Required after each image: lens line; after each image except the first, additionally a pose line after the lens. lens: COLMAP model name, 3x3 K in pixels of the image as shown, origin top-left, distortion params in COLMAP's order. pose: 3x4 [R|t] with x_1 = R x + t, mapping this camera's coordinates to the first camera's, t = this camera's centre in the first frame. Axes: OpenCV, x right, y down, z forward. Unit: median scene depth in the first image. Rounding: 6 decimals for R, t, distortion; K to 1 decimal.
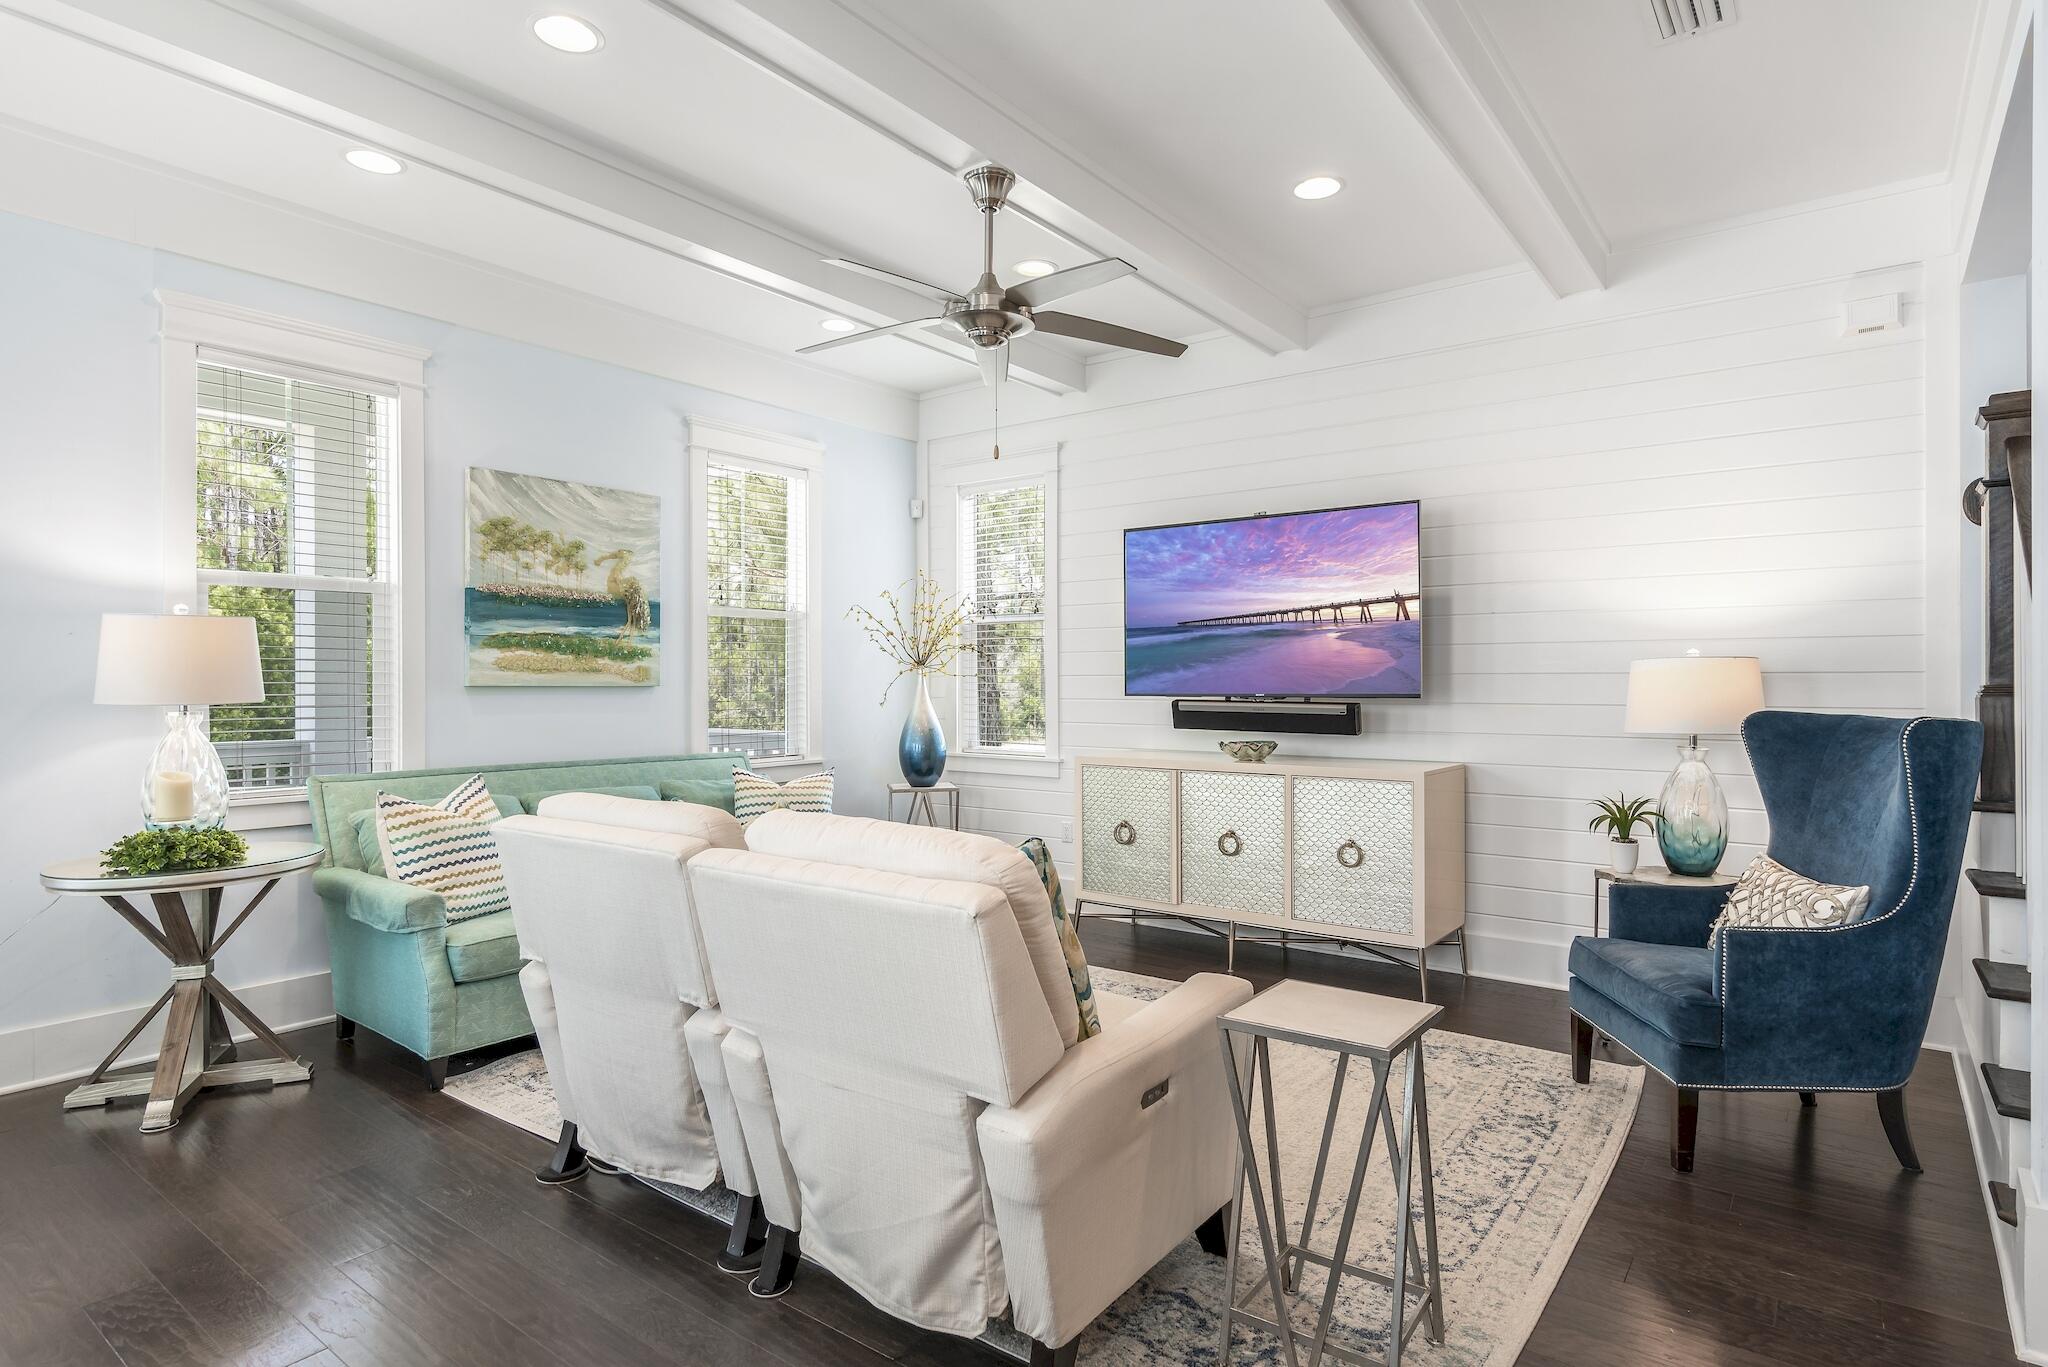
lens RADIAL K [[1089.9, 0, 1014.7], [0, 1089.9, 682.0], [0, 0, 1]] dist [-0.020353, 0.003673]
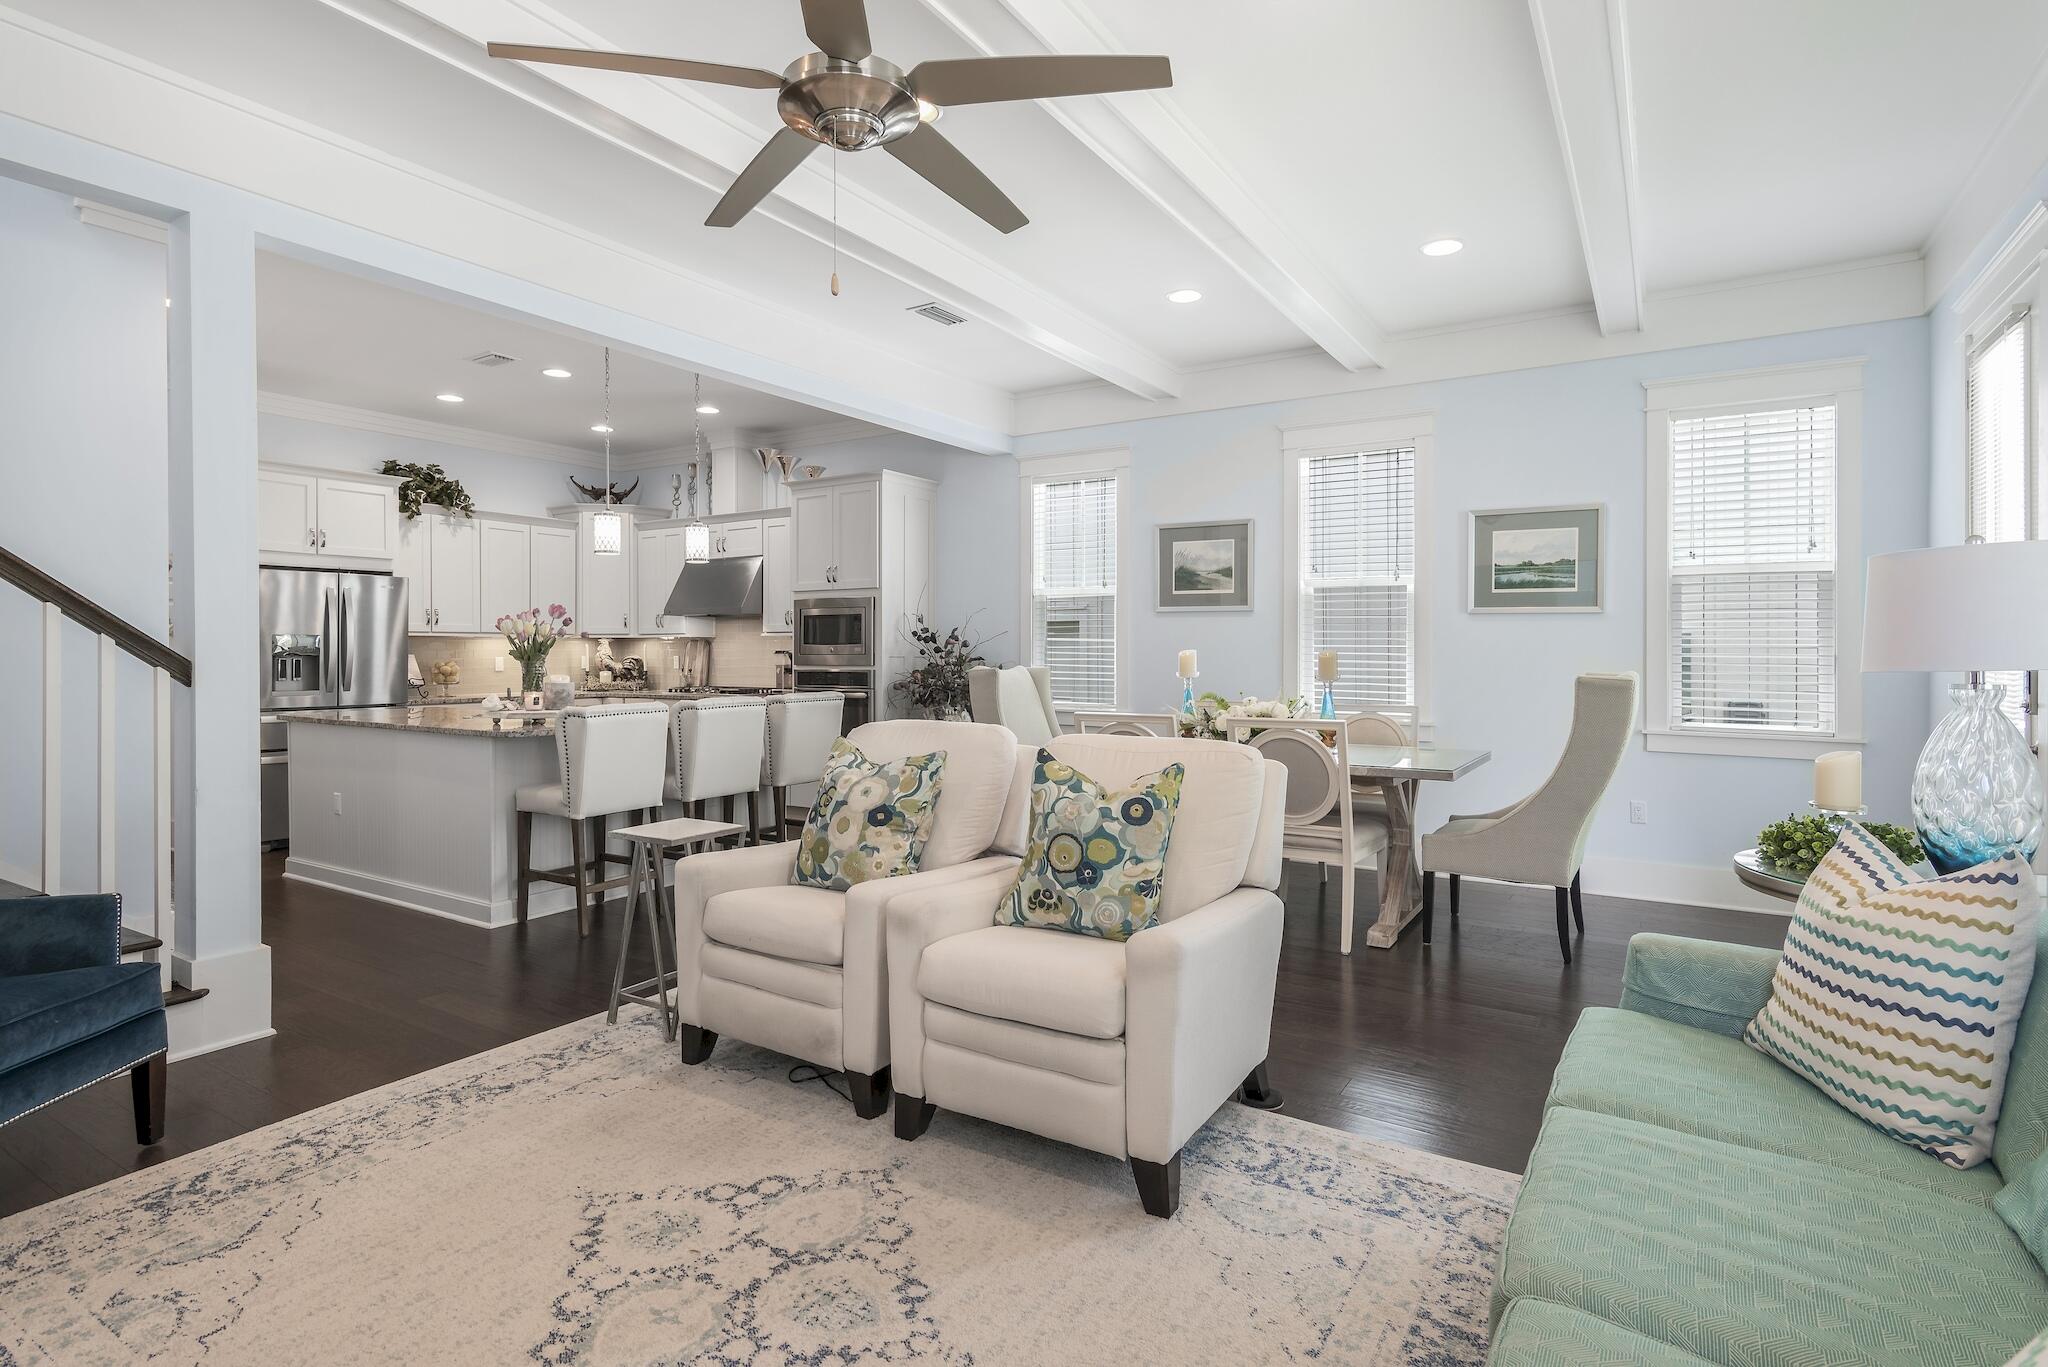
lens RADIAL K [[1026.0, 0, 1021.3], [0, 1026.0, 653.4], [0, 0, 1]] dist [0.002129, 0.003327]
pose [[-0.994010, 0.001817, -0.109274, -0.040720], [0.001596, 0.999996, 0.002113, 0.003546], [0.109278, 0.001926, -0.994009, 1.160179]]
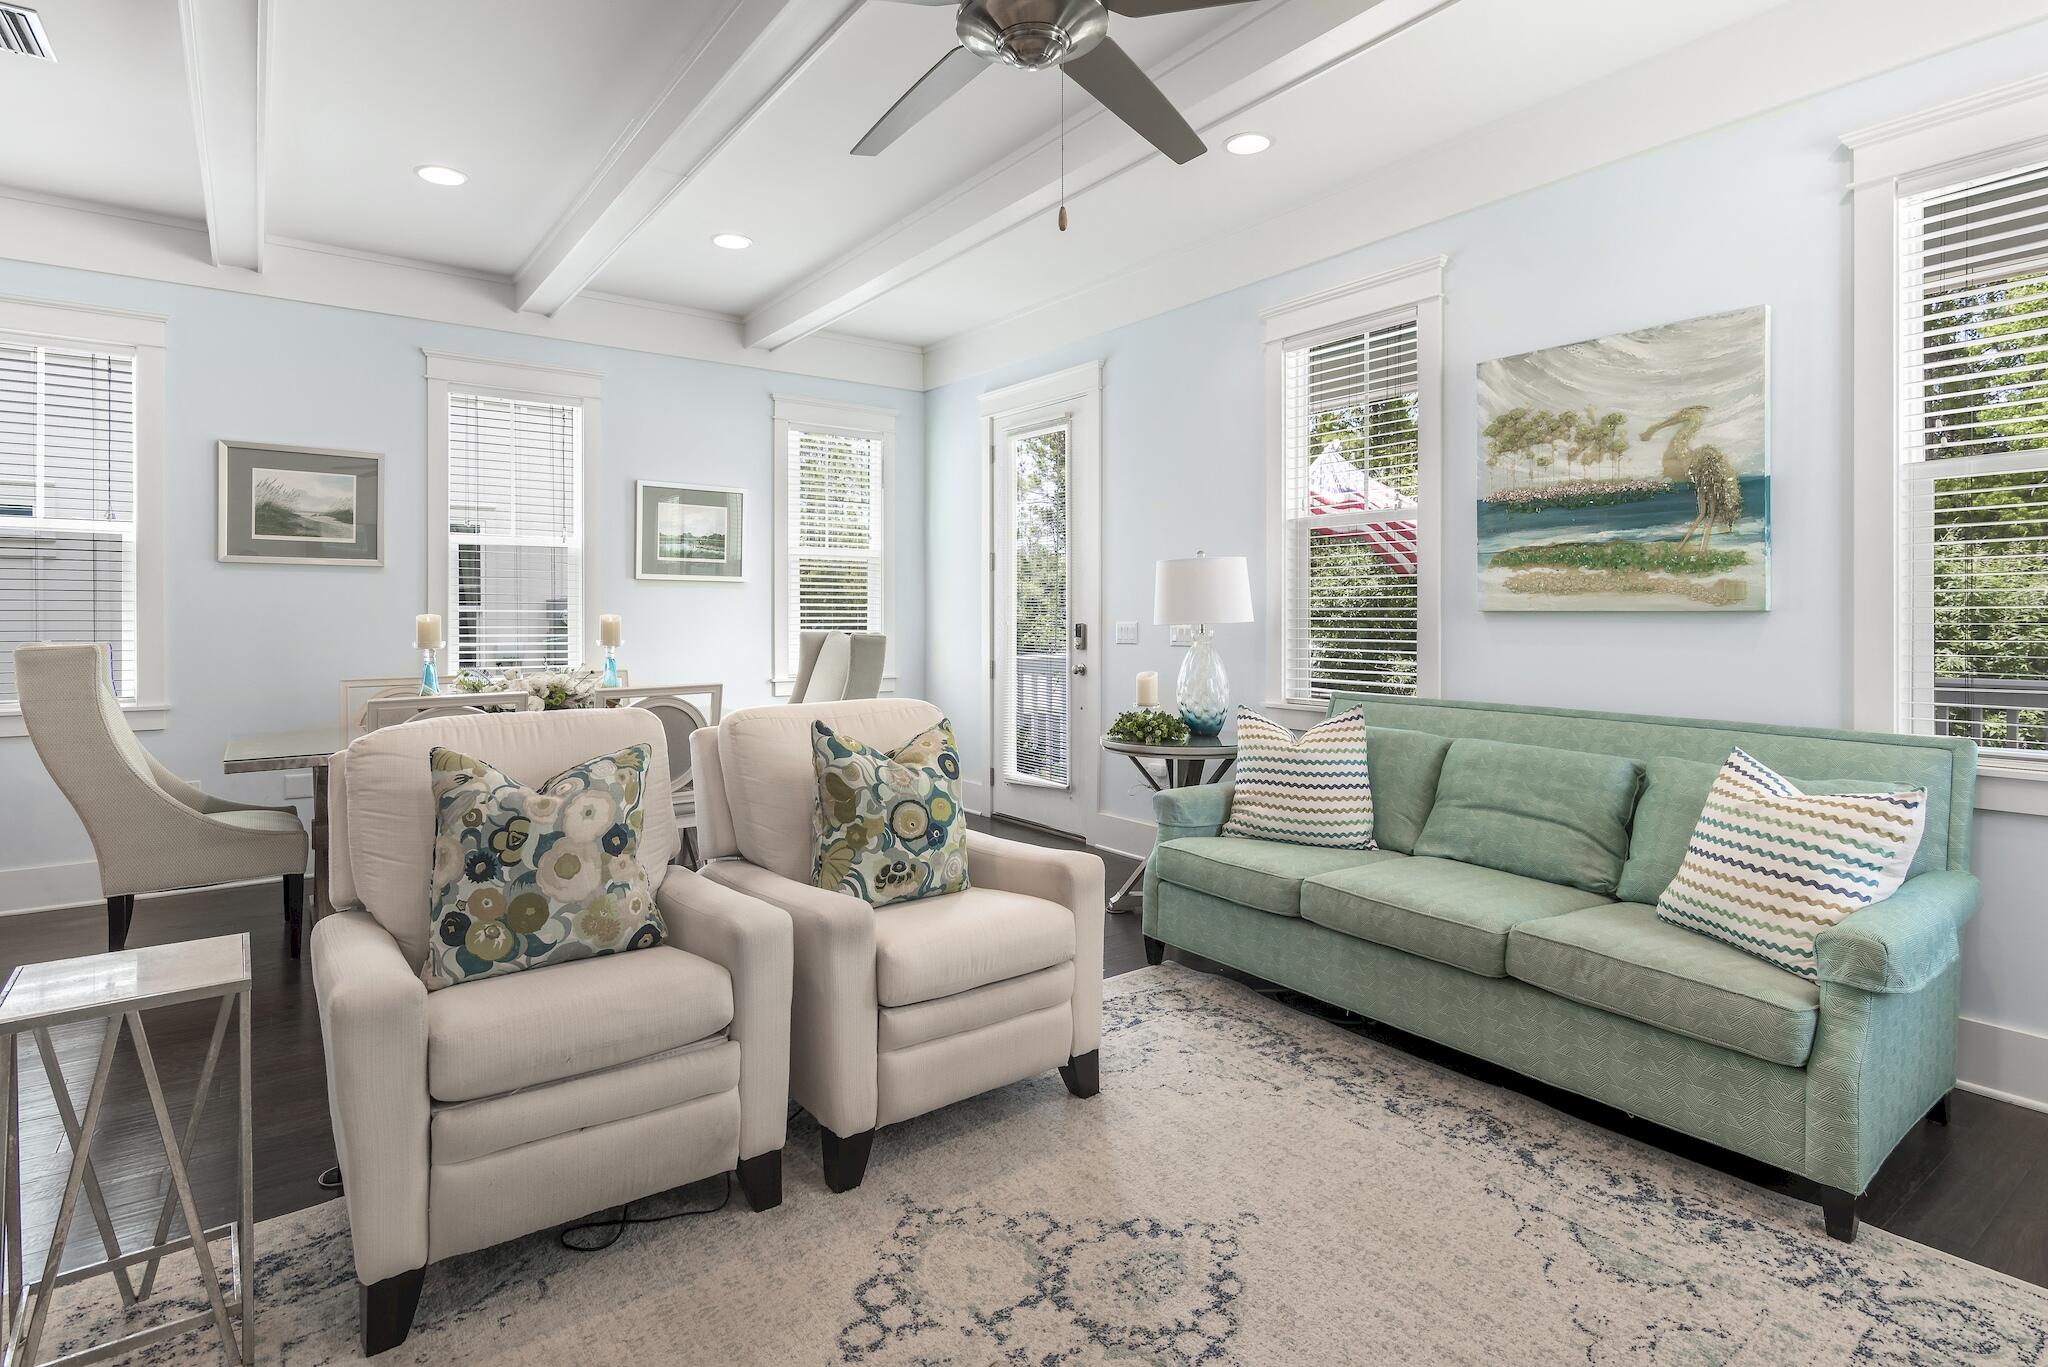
lens RADIAL K [[1026.0, 0, 1026.3], [0, 1026.0, 620.8], [0, 0, 1]] dist [0.002129, 0.003327]
pose [[-0.266264, 0.008969, -0.963858, 0.382872], [0.004760, 0.999957, 0.007990, 0.003239], [0.963888, -0.002461, -0.266295, 0.814049]]
